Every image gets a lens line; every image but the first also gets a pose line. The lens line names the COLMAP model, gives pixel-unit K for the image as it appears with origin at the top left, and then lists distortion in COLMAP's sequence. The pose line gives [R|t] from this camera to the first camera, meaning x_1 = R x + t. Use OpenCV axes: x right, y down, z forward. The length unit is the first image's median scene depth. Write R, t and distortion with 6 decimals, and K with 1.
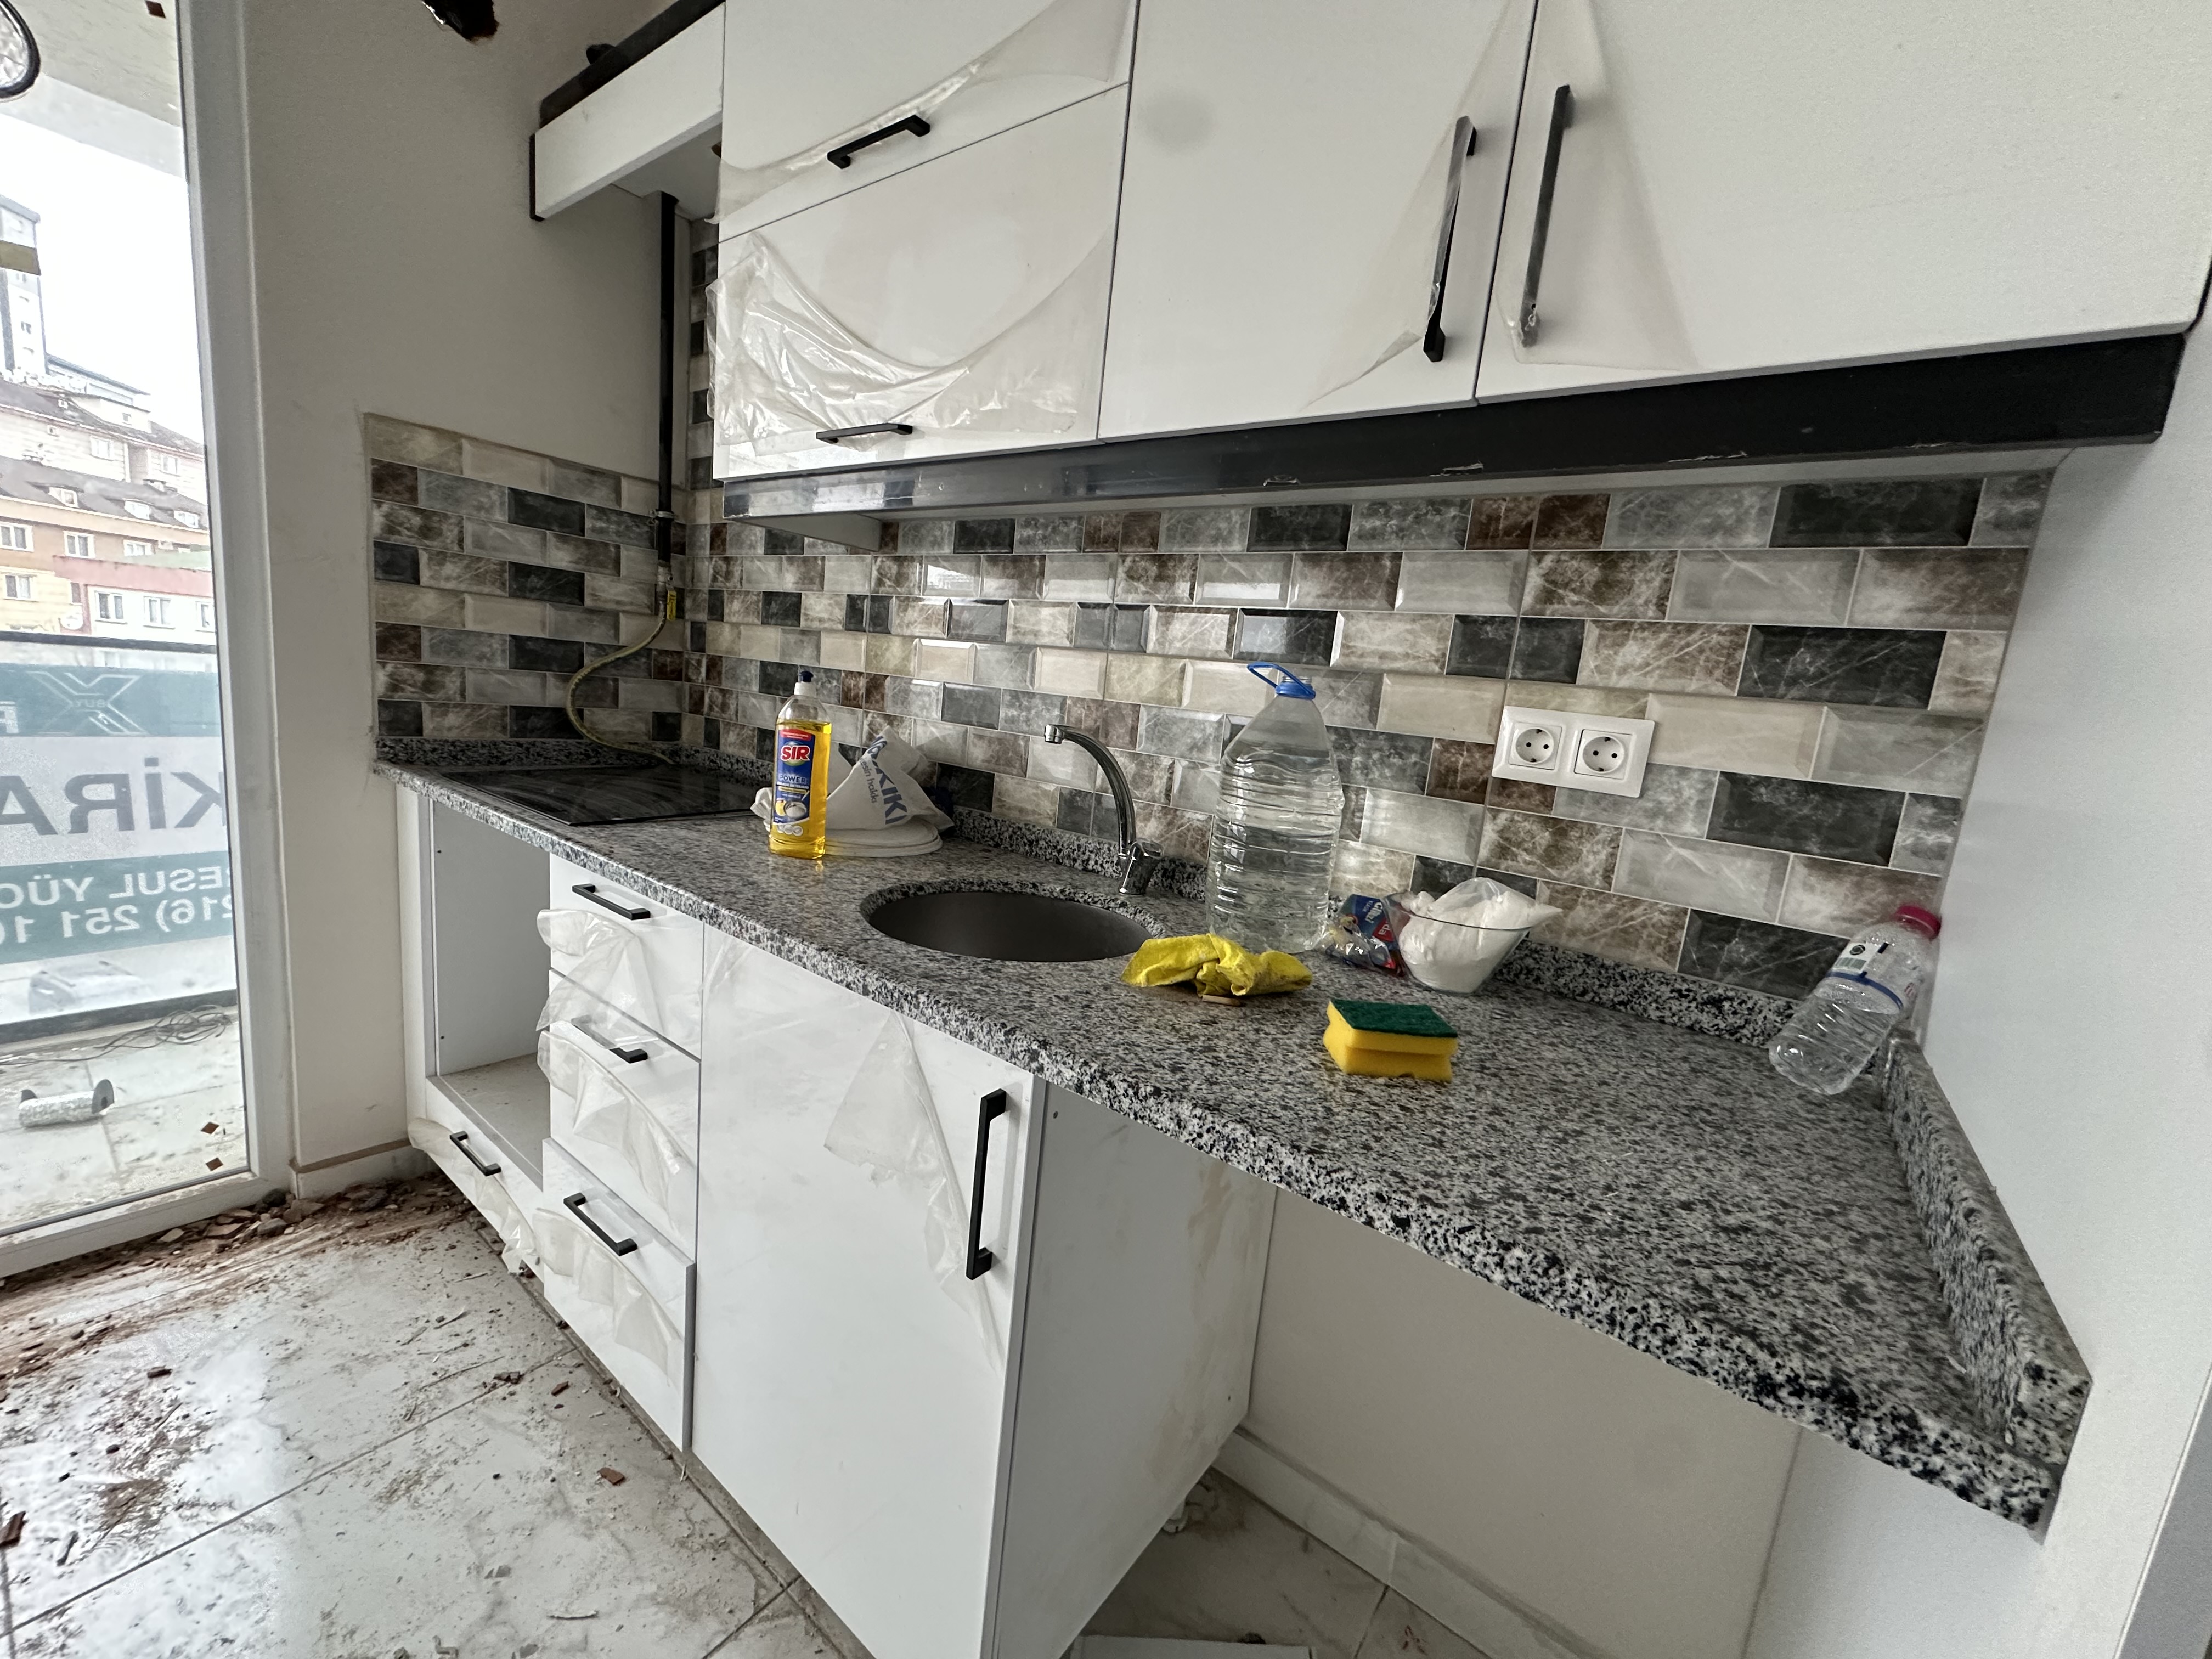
lens RADIAL K [[880.3, 0, 1107.5], [0, 880.3, 829.6], [0, 0, 1]] dist [-0.002549, -0.000058]
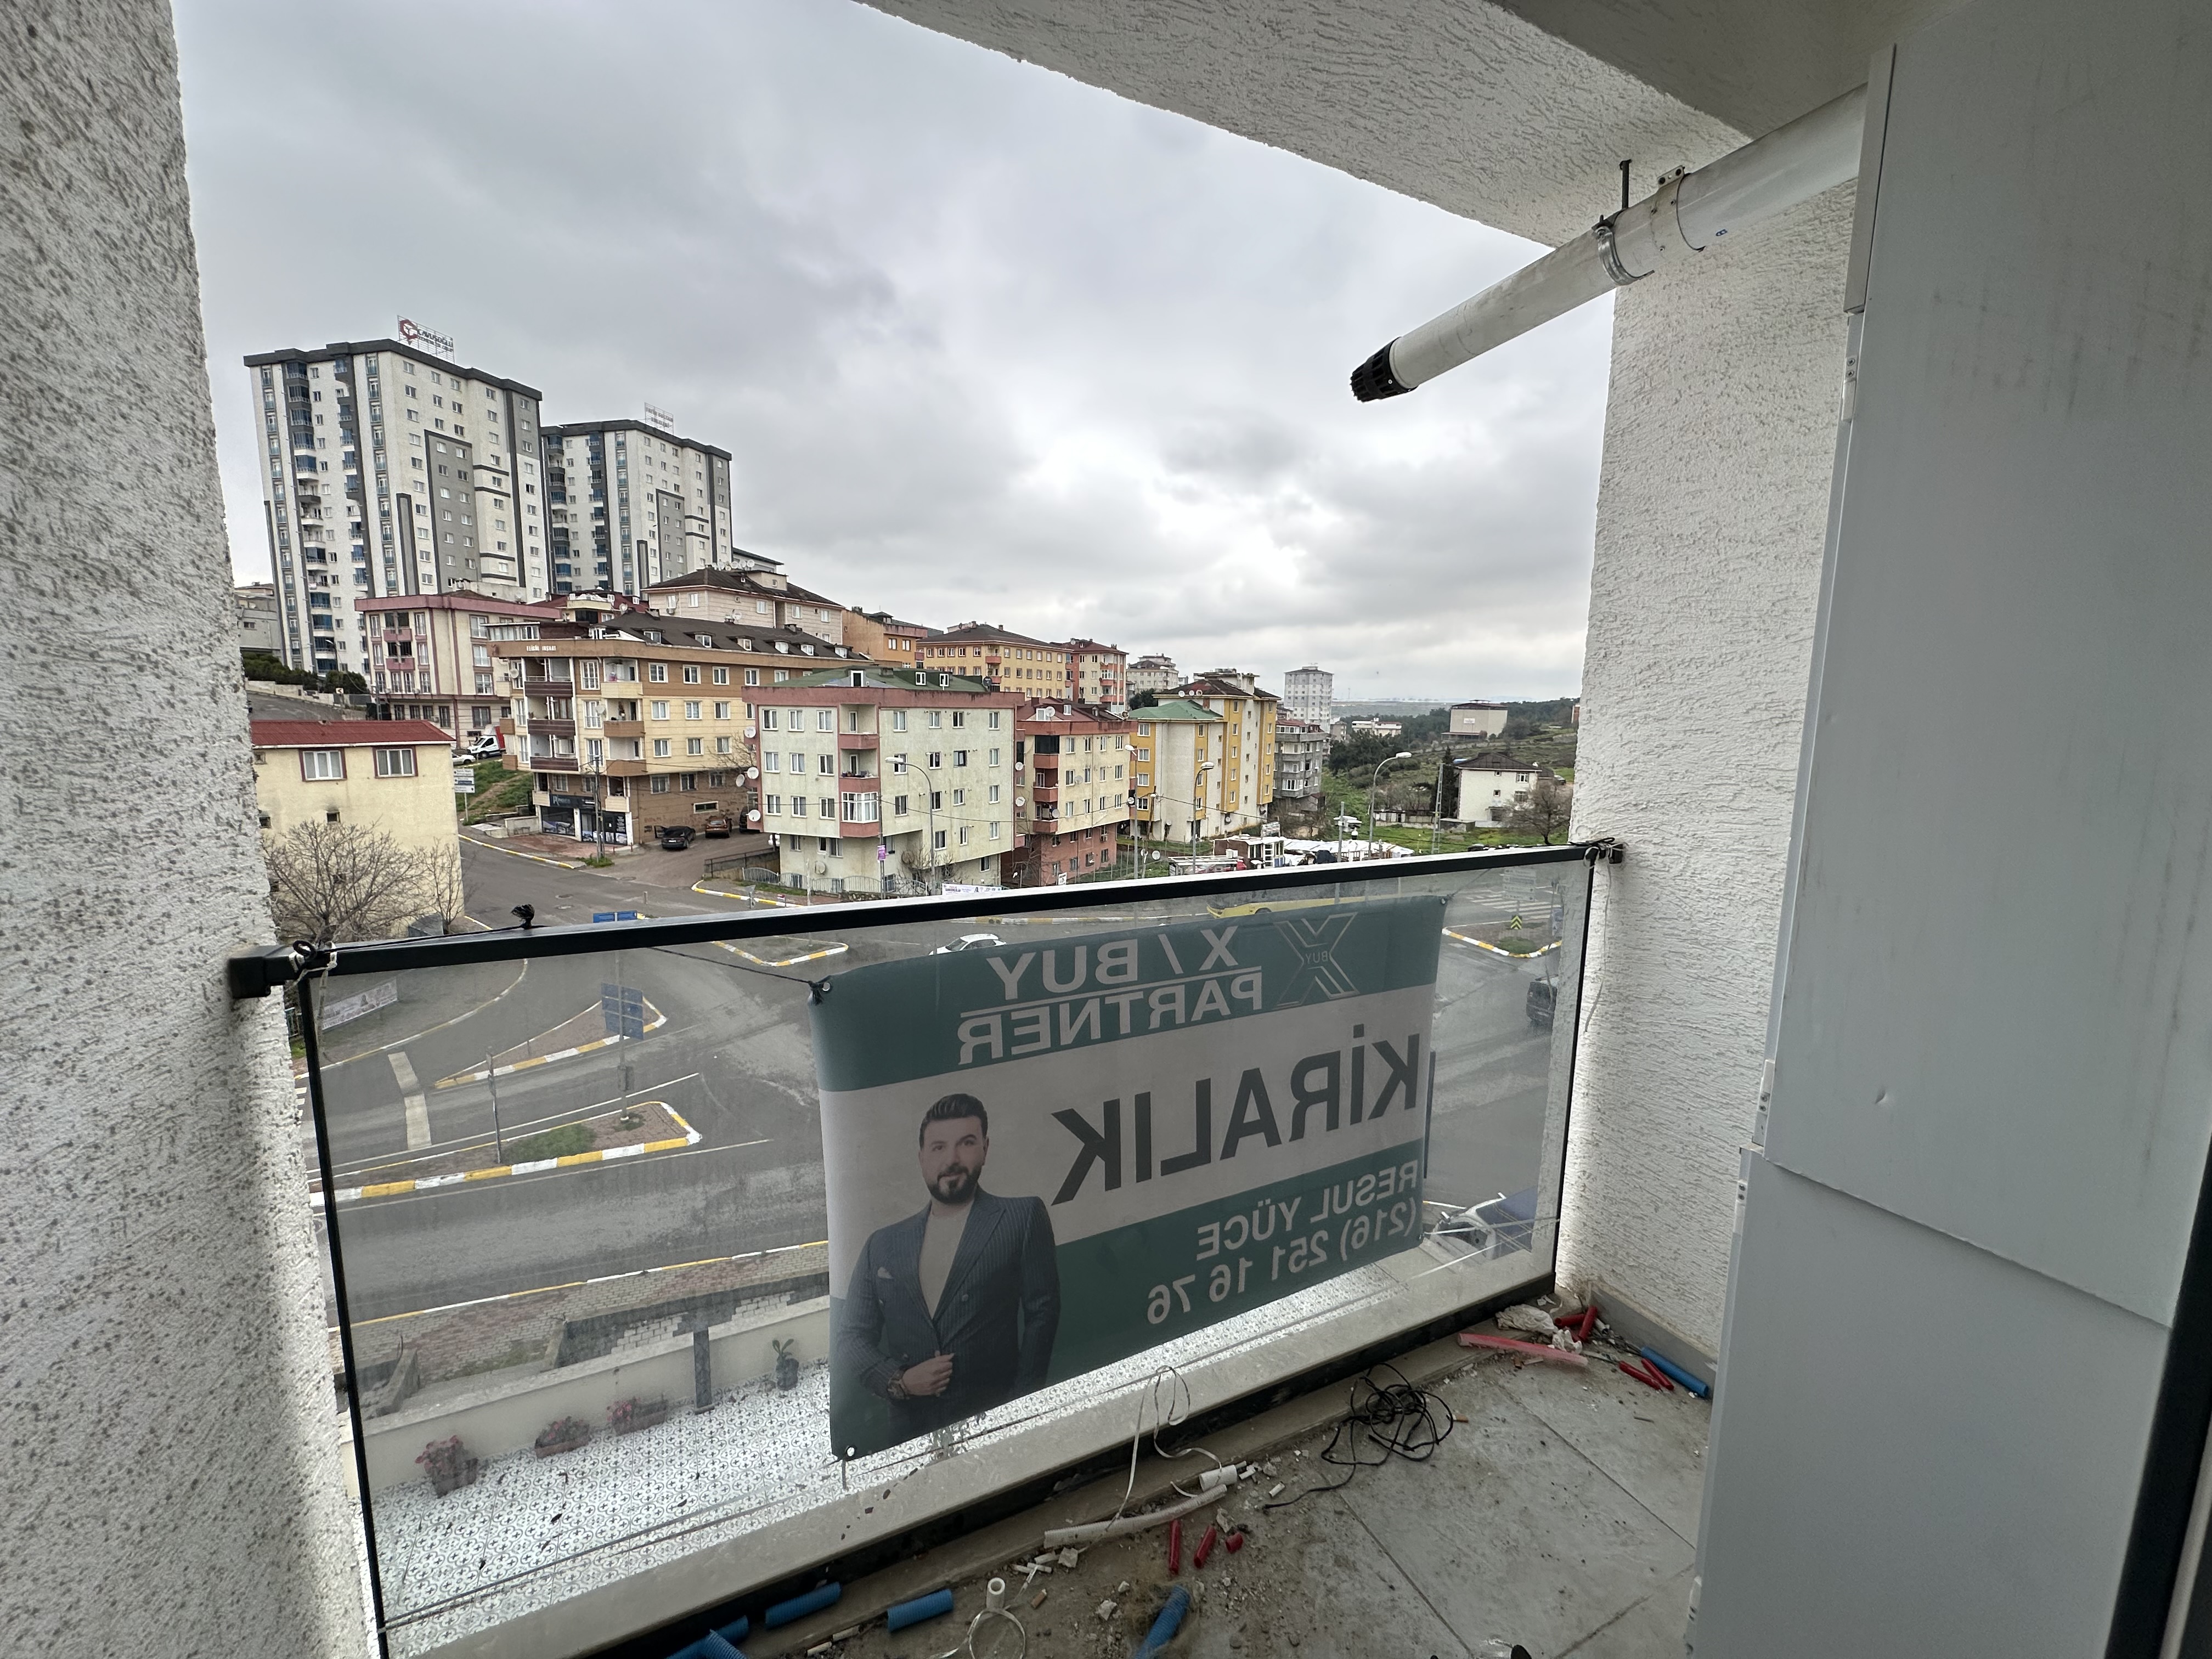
lens RADIAL K [[880.3, 0, 1107.2], [0, 880.3, 831.1], [0, 0, 1]] dist [-0.002549, -0.000058]
pose [[0.892925, -0.023589, -0.449588, -1.490557], [0.001589, 0.998785, -0.049249, -0.318808], [0.450203, 0.043262, 0.891877, 0.429713]]
